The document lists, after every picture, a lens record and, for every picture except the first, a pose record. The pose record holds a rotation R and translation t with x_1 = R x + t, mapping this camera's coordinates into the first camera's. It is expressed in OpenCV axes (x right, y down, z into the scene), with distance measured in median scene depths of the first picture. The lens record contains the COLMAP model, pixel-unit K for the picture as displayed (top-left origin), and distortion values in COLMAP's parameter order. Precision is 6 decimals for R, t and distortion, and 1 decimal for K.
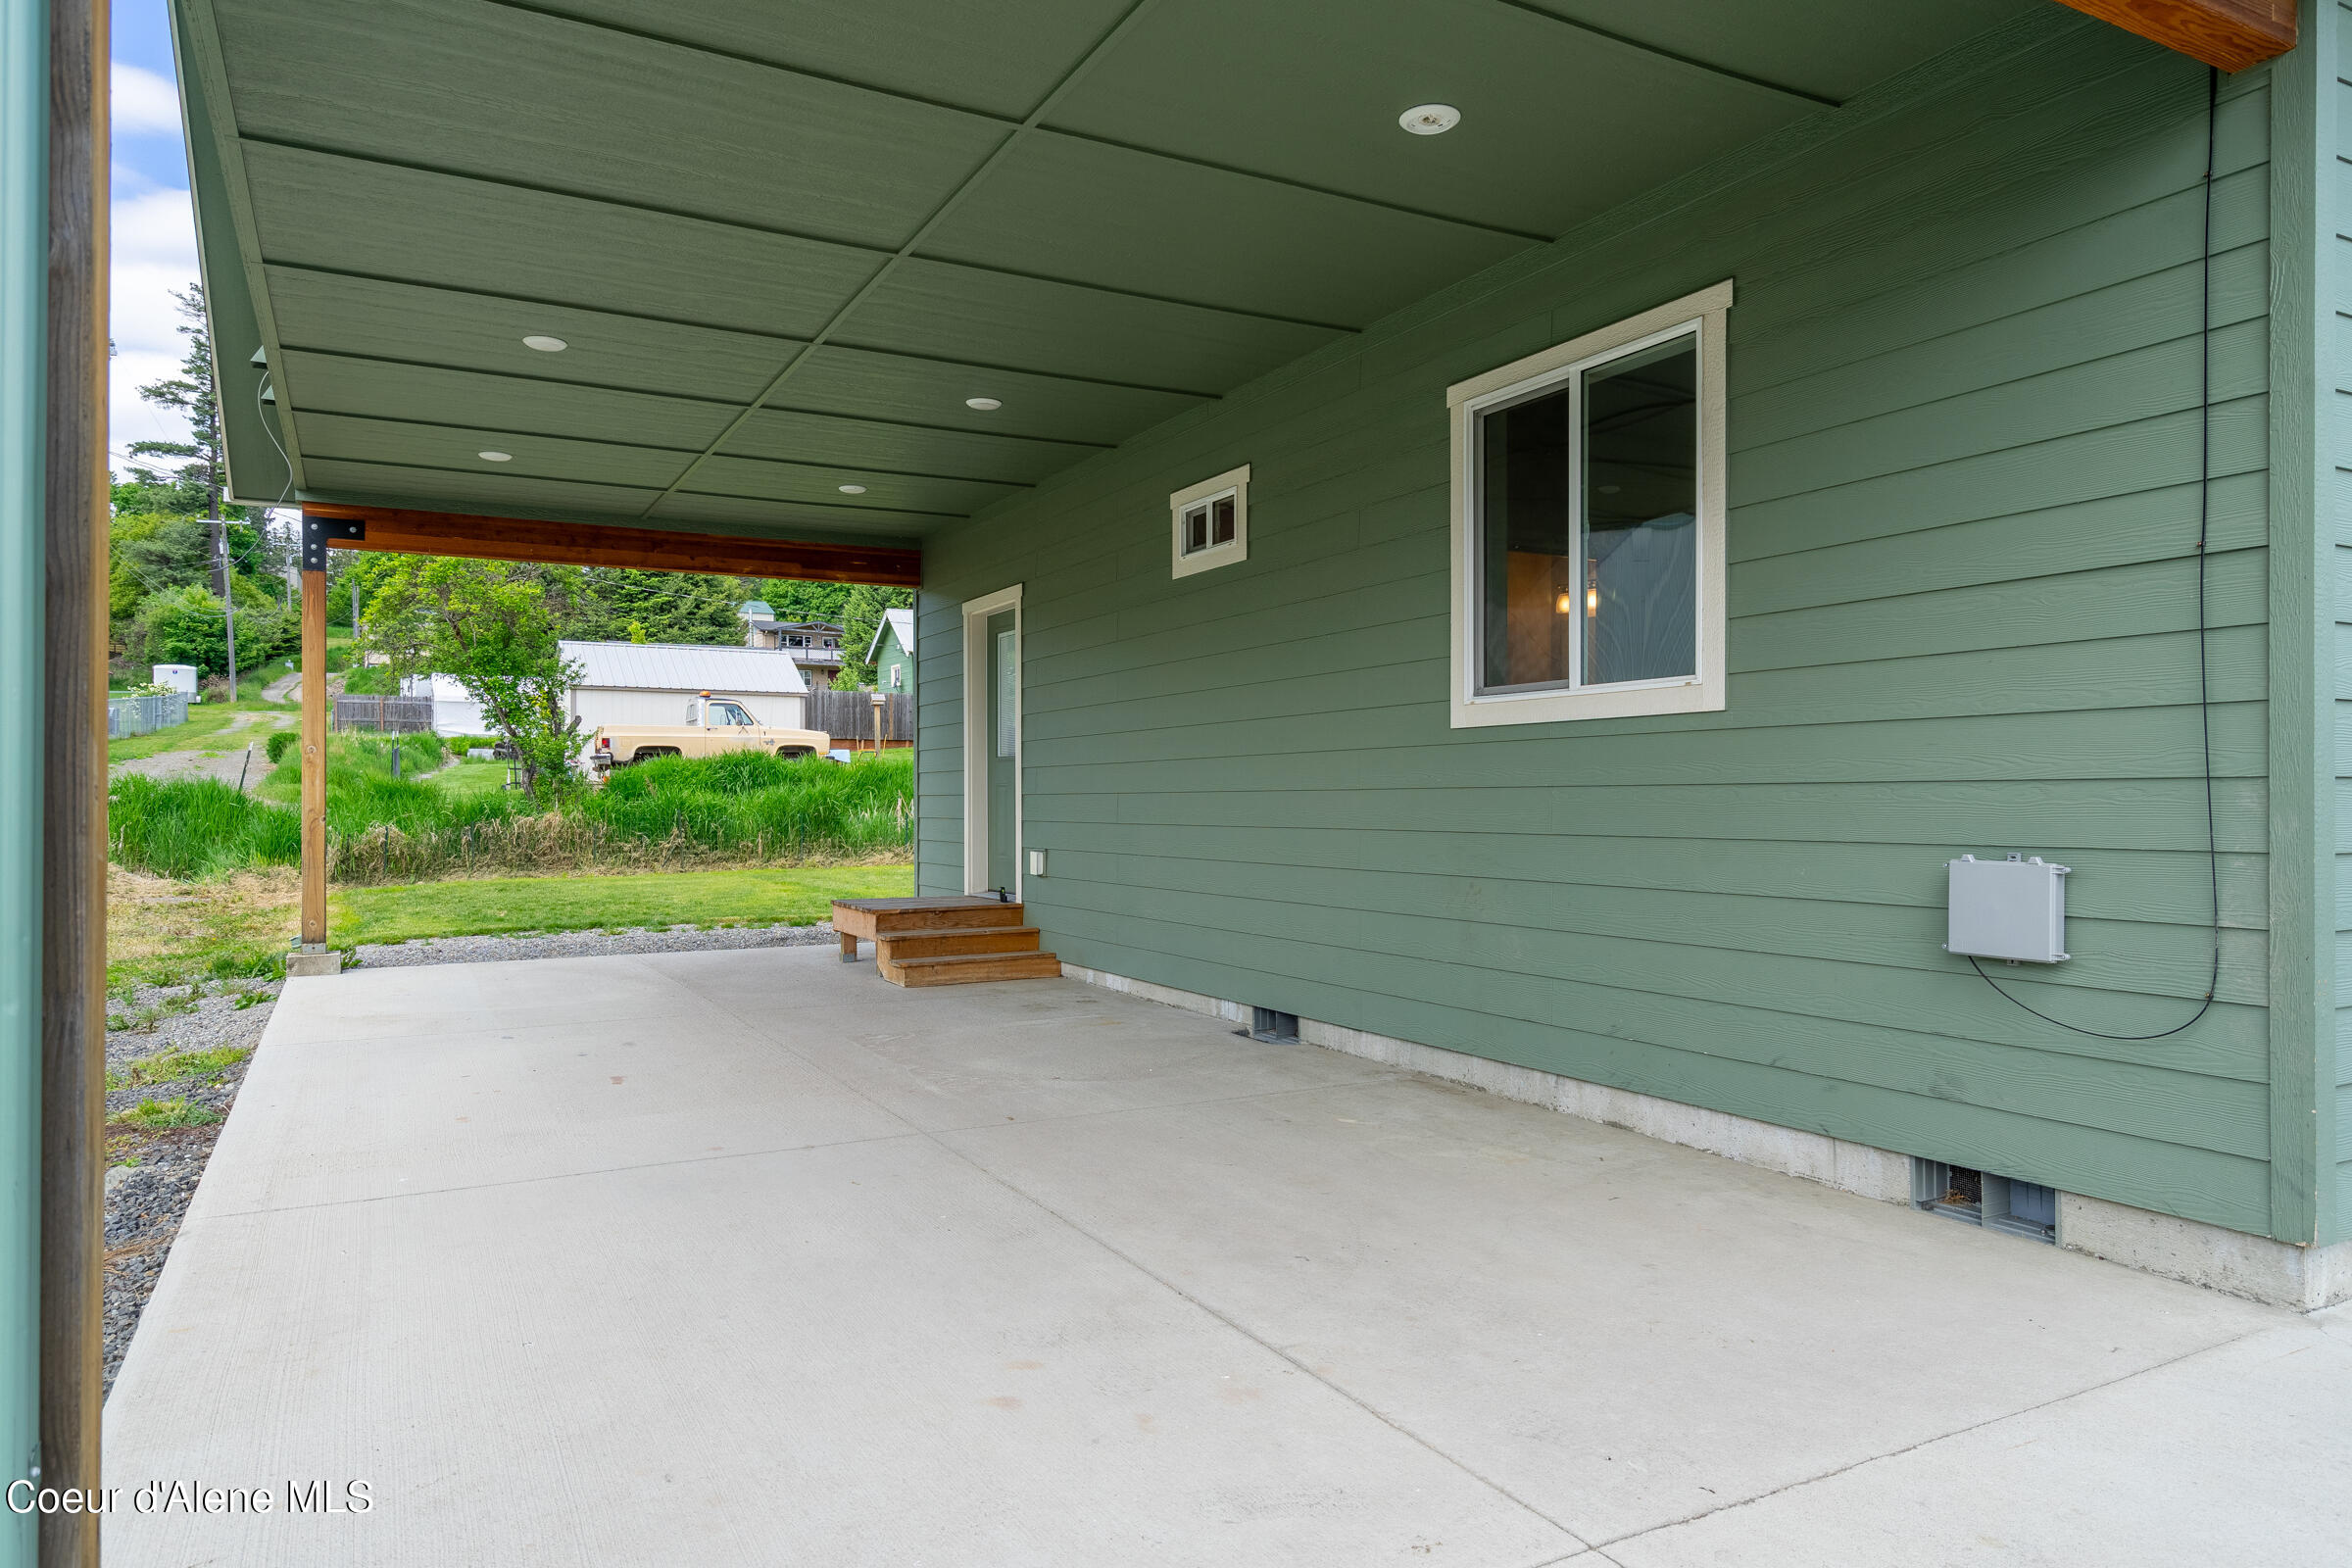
lens RADIAL K [[1512.6, 0, 1184.1], [0, 1512.6, 788.3], [0, 0, 1]] dist [0.006870, 0.001685]
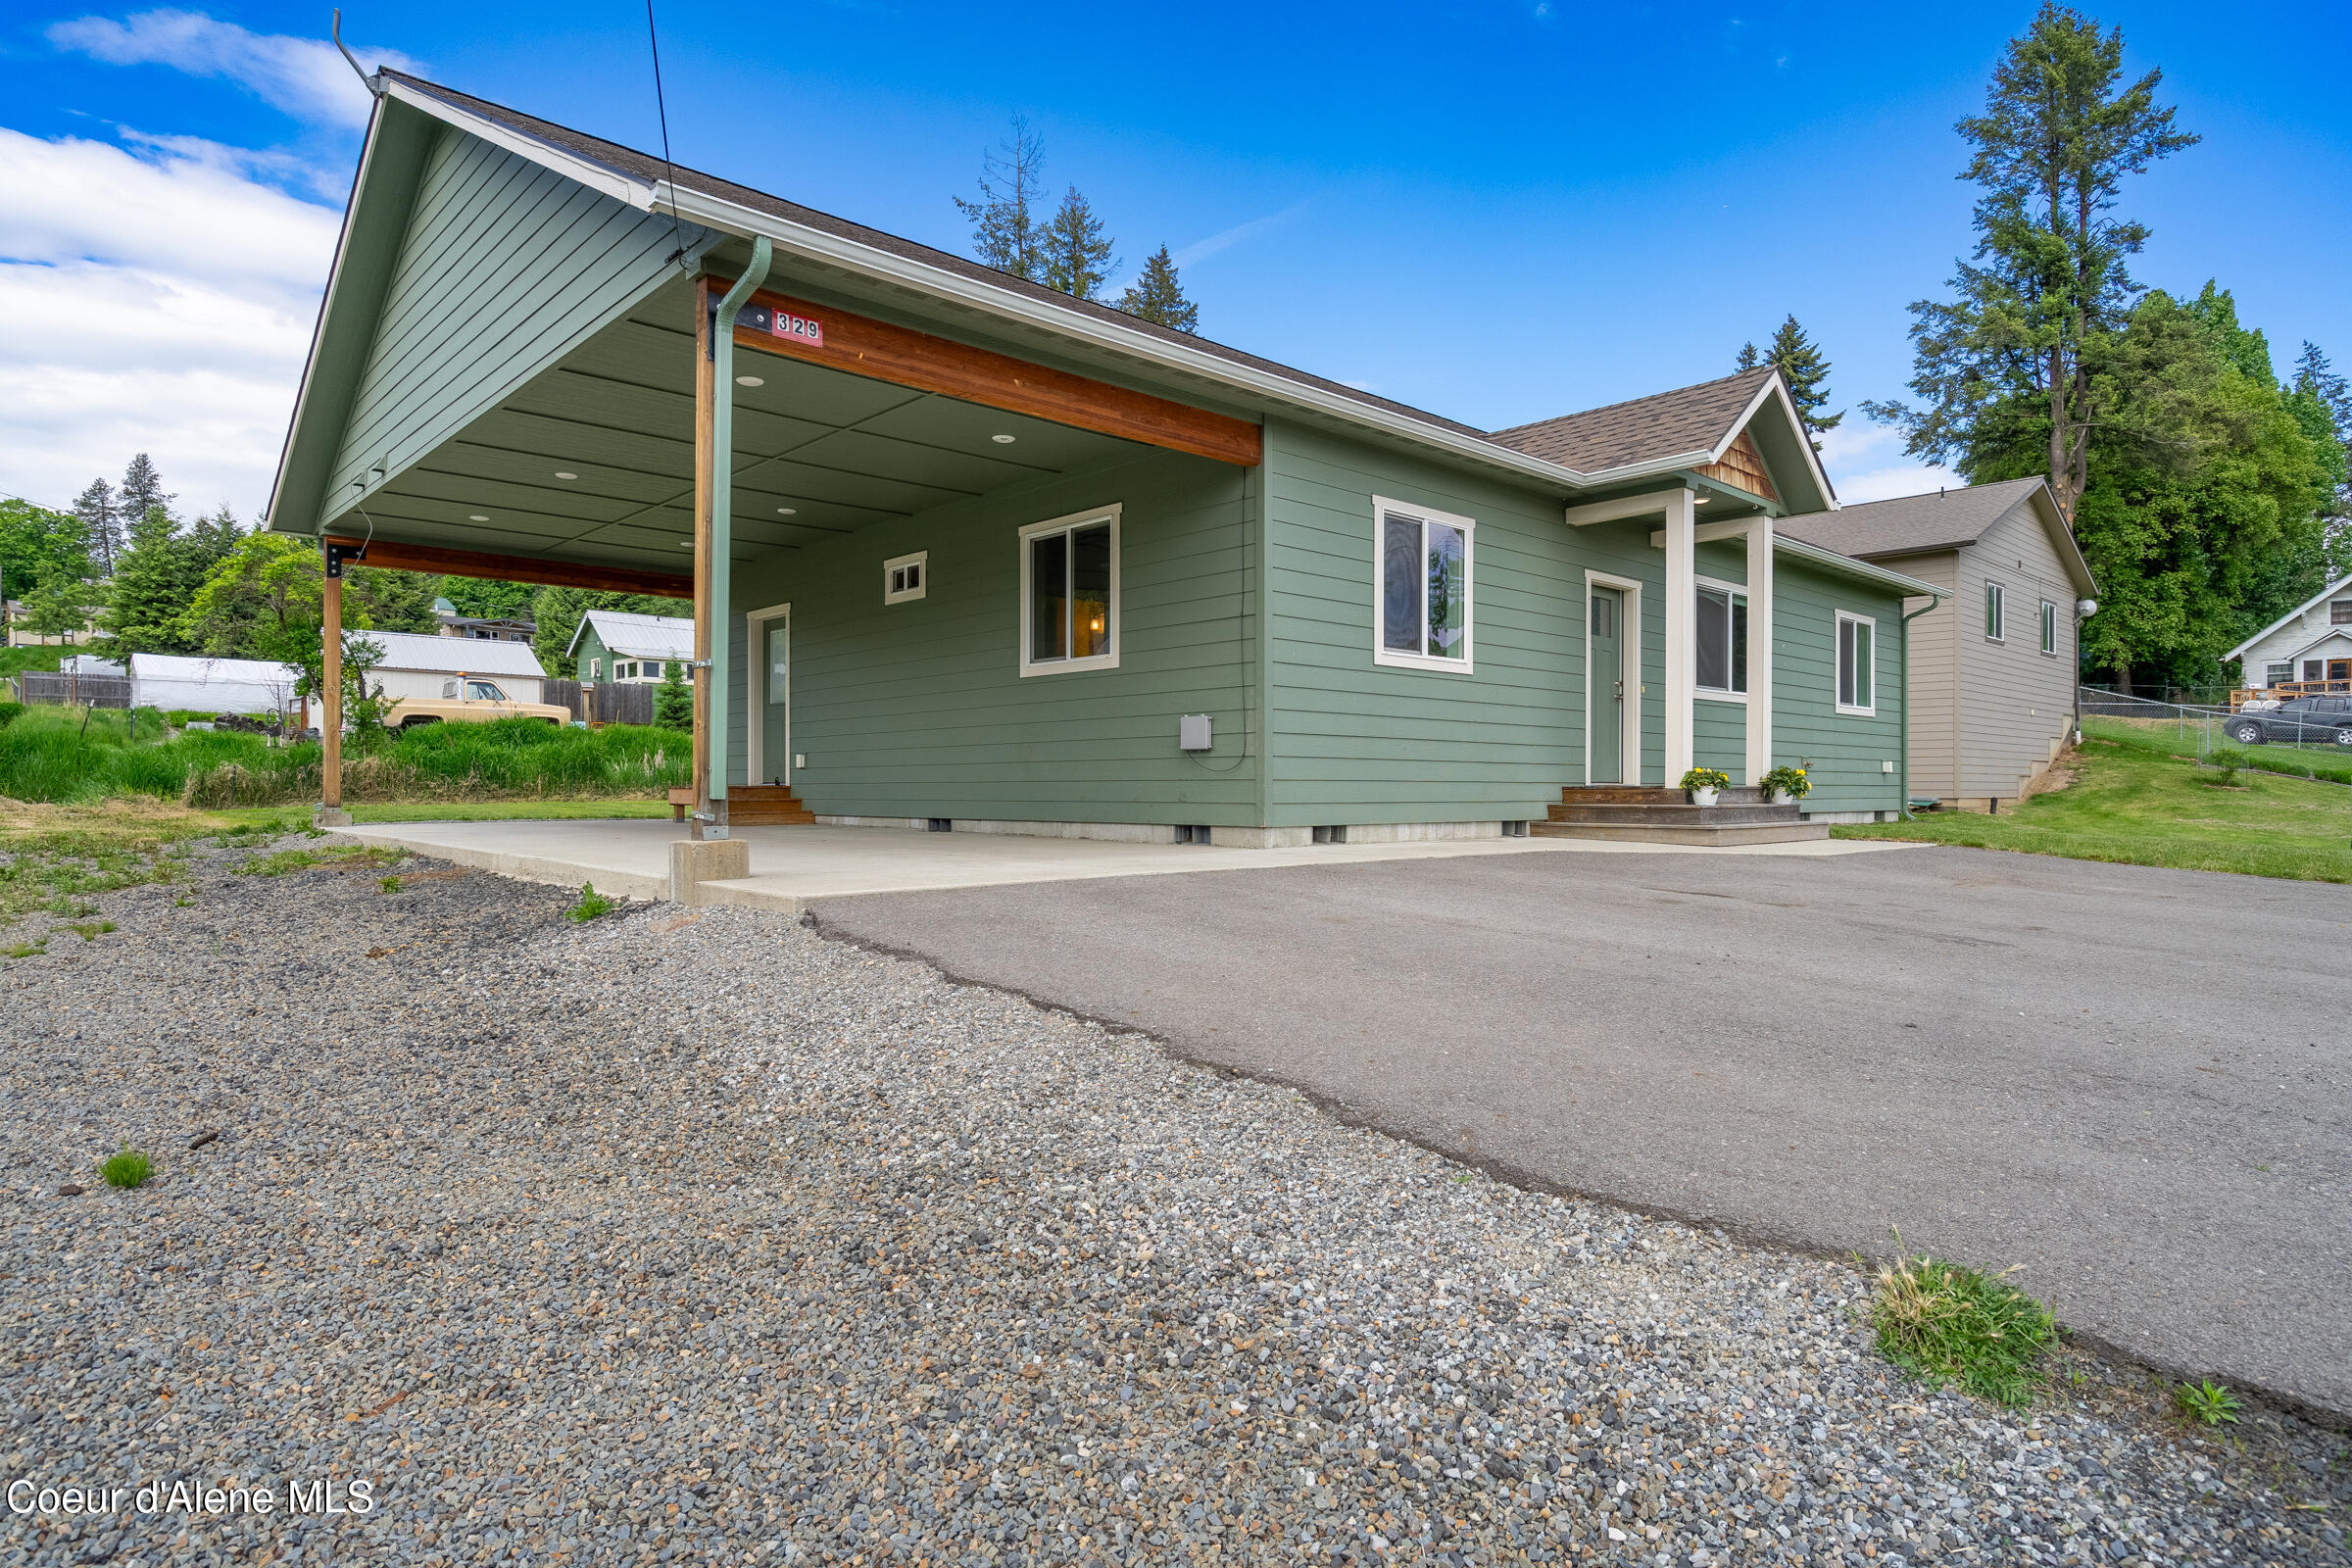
lens RADIAL K [[1279.5, 0, 1225.9], [0, 1279.5, 763.8], [0, 0, 1]] dist [0.004360, 0.000937]
pose [[0.959023, 0.002951, 0.283313, -0.043891], [-0.000109, 0.999950, -0.010047, 0.067431], [-0.283328, 0.009604, 0.958975, -0.573281]]
